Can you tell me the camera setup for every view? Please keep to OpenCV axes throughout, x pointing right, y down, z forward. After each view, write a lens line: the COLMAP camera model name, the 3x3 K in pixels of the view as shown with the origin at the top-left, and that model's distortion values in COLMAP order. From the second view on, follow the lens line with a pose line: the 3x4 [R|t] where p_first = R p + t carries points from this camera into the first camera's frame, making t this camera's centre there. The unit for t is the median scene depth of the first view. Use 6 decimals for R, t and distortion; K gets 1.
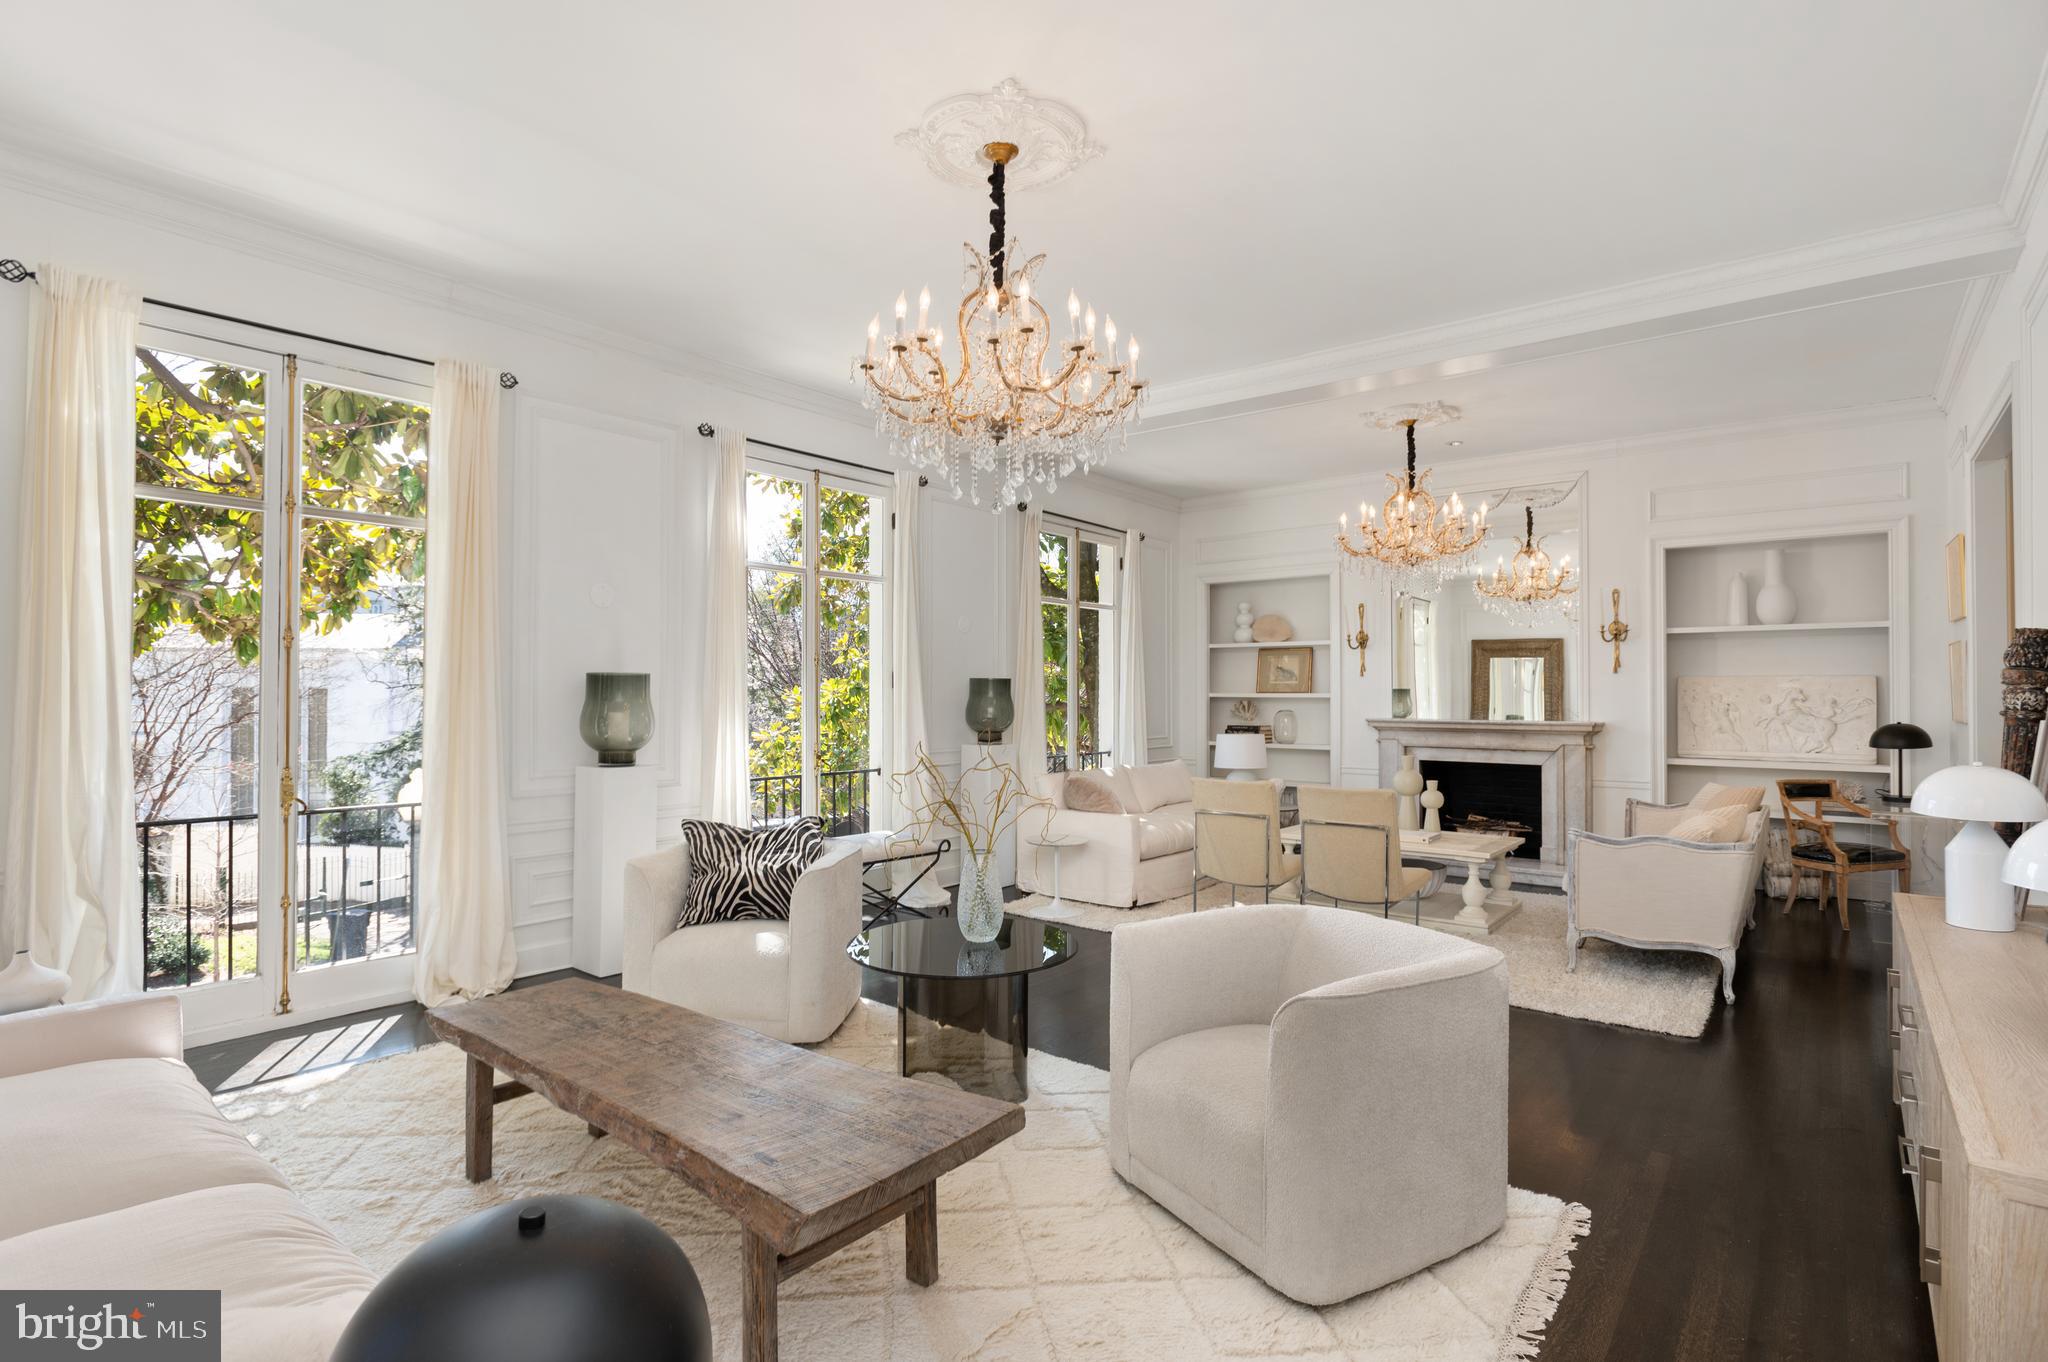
lens RADIAL K [[984.8, 0, 1023.7], [0, 984.8, 677.9], [0, 0, 1]] dist [-0.013344, 0.000478]
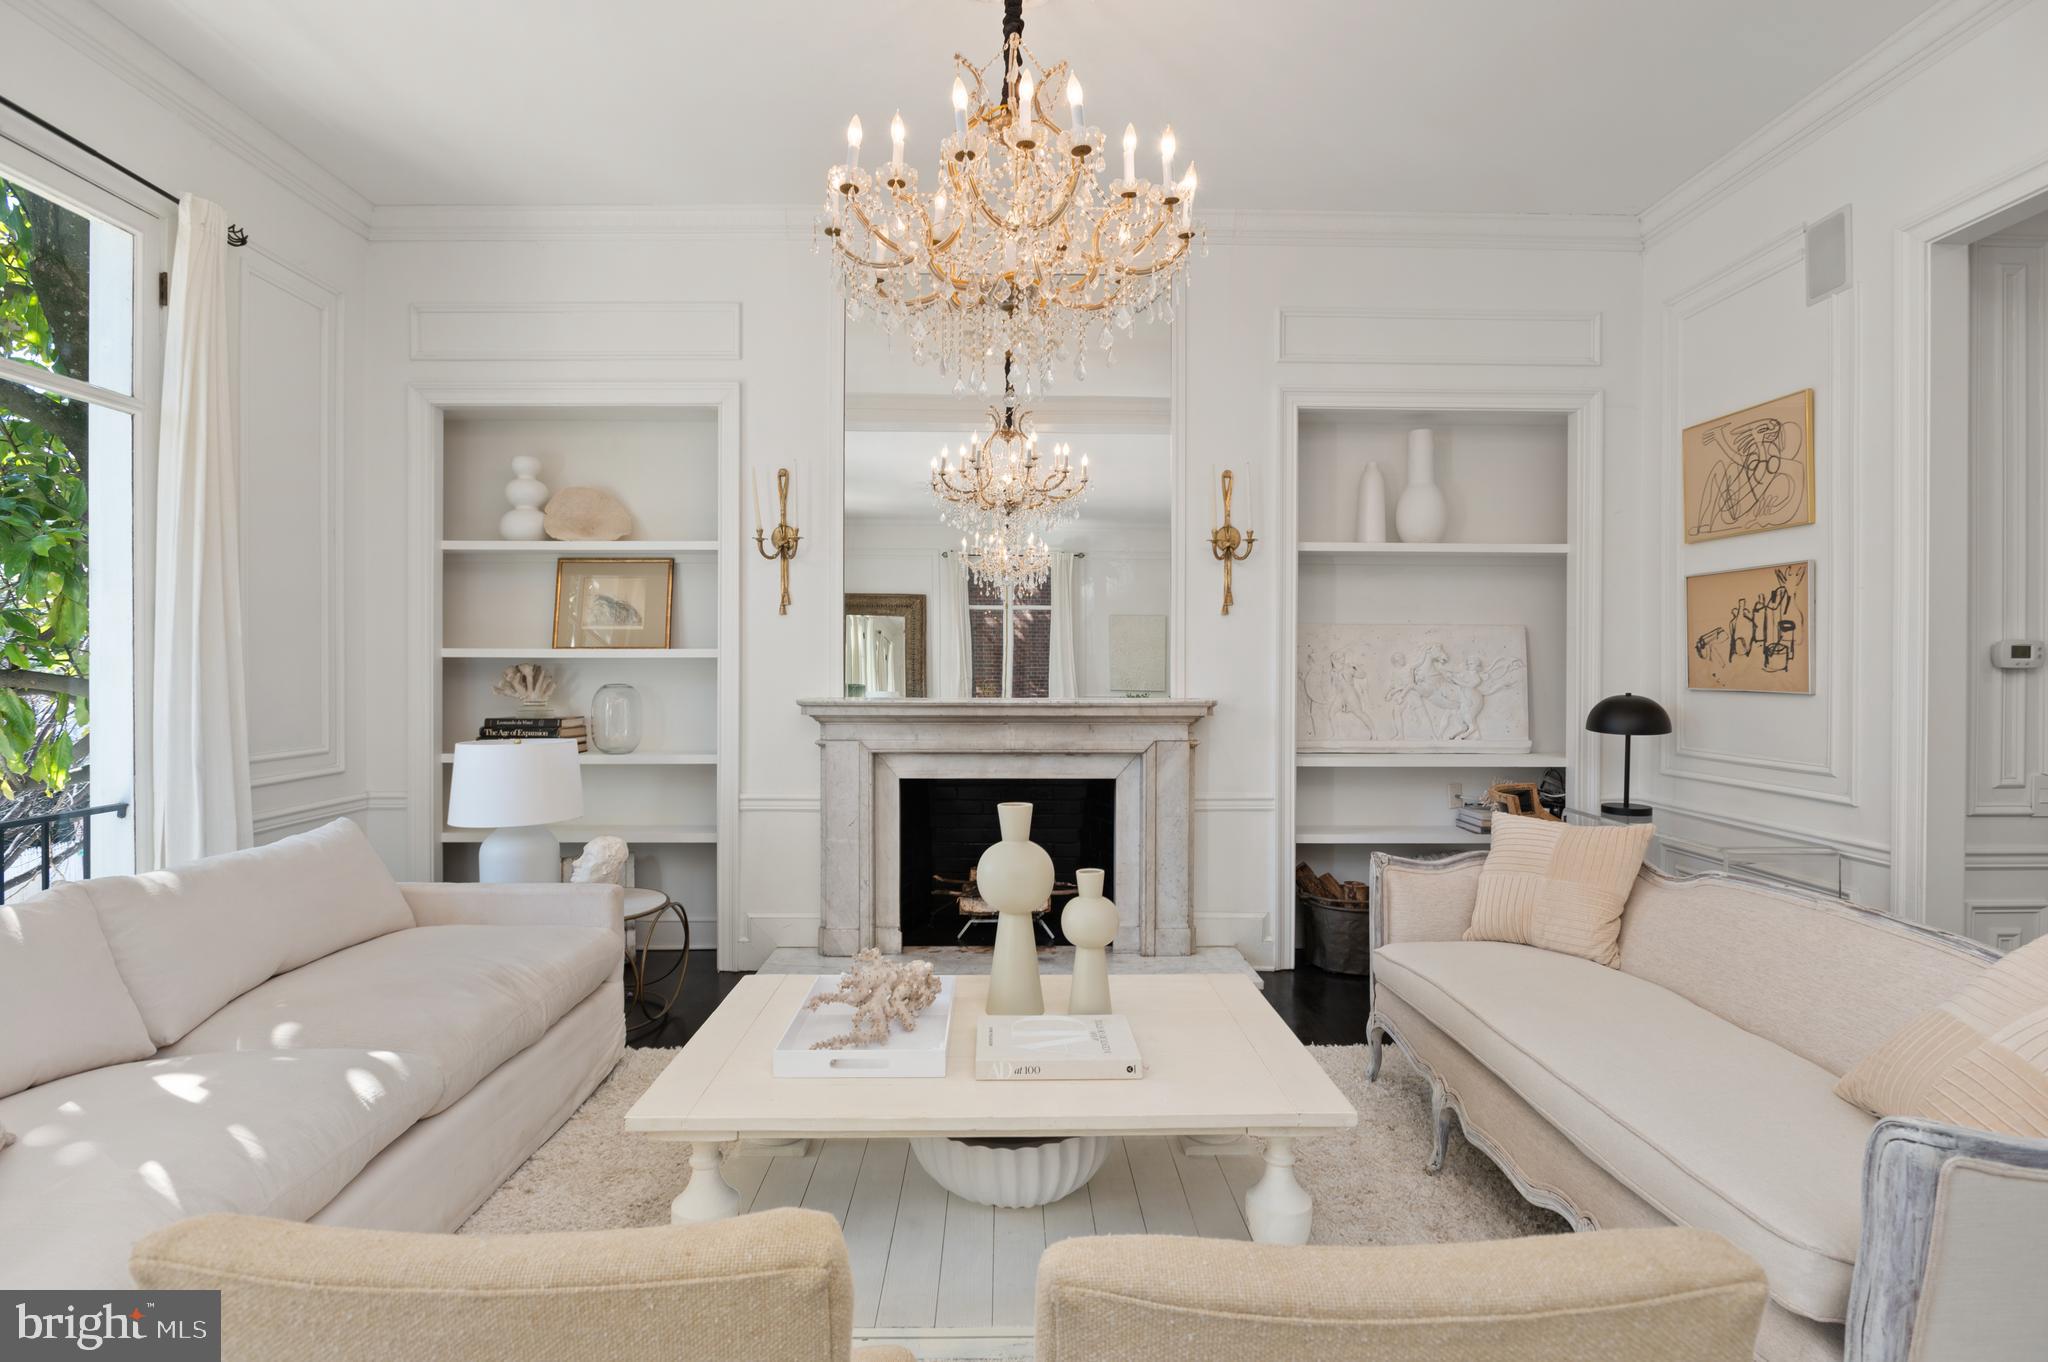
lens RADIAL K [[984.8, 0, 1023.0], [0, 984.8, 672.4], [0, 0, 1]] dist [-0.013344, 0.000478]
pose [[0.762089, -0.003214, 0.647465, 0.131638], [-0.010324, 0.999800, 0.017116, 0.020656], [-0.647391, -0.019728, 0.761903, 0.630107]]
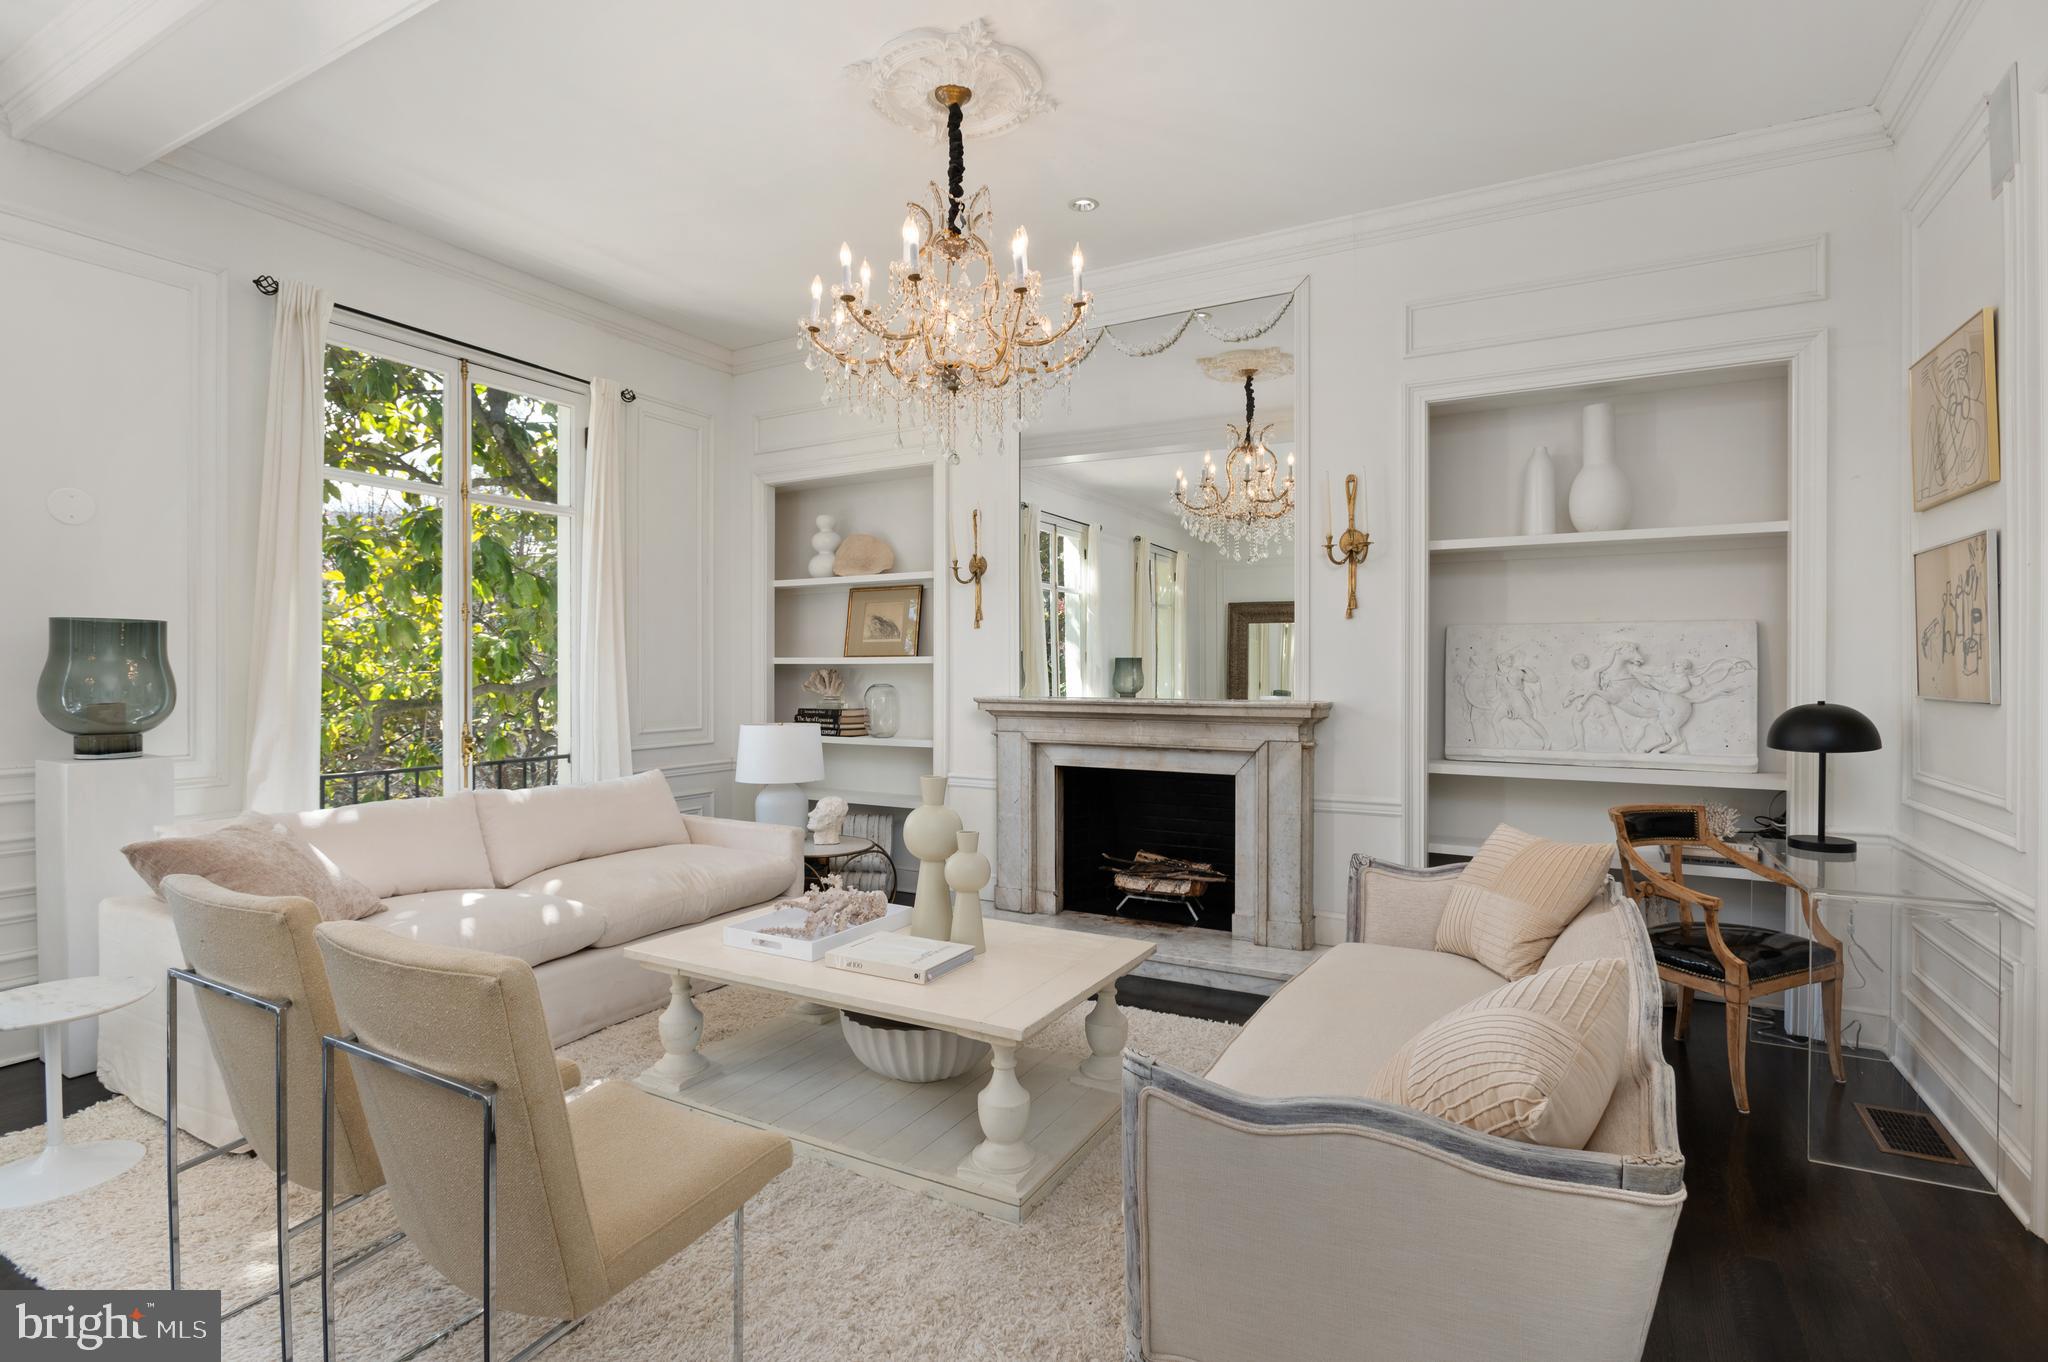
lens RADIAL K [[984.8, 0, 1022.6], [0, 984.8, 672.1], [0, 0, 1]] dist [-0.013344, 0.000478]
pose [[0.984202, -0.002071, 0.177035, 0.306657], [-0.001144, 0.999836, 0.018057, 0.016880], [-0.177044, -0.017974, 0.984039, 0.454423]]
